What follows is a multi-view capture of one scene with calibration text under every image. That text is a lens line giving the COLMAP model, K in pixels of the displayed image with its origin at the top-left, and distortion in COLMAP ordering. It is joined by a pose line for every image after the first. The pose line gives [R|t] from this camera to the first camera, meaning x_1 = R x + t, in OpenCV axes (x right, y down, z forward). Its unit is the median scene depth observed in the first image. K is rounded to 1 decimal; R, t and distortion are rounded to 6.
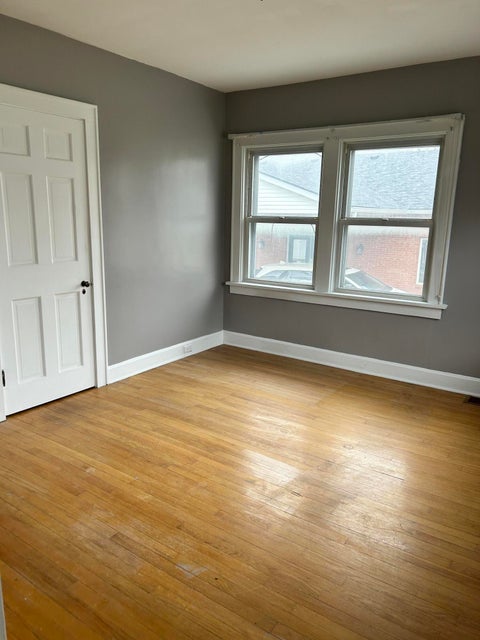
lens RADIAL K [[483.5, 0, 239.8], [0, 483.5, 318.8], [0, 0, 1]] dist [0.032345, -0.019141]
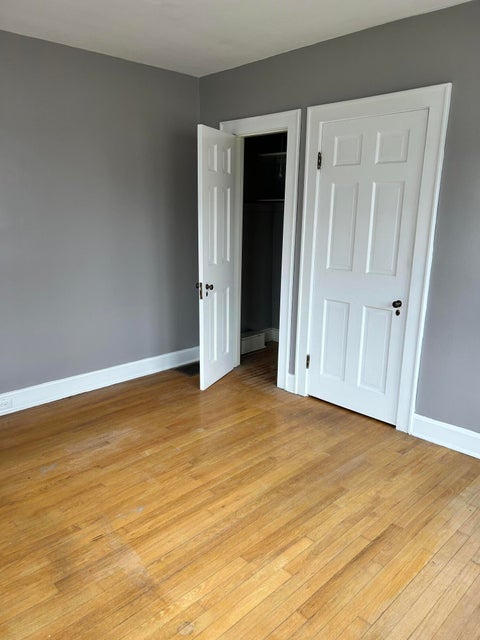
lens RADIAL K [[483.5, 0, 239.1], [0, 483.5, 320.6], [0, 0, 1]] dist [0.032345, -0.019141]
pose [[-0.190841, 0.200148, -0.961000, 0.616368], [-0.228599, 0.943014, 0.241798, -0.205312], [0.954632, 0.265829, -0.134212, 0.937689]]
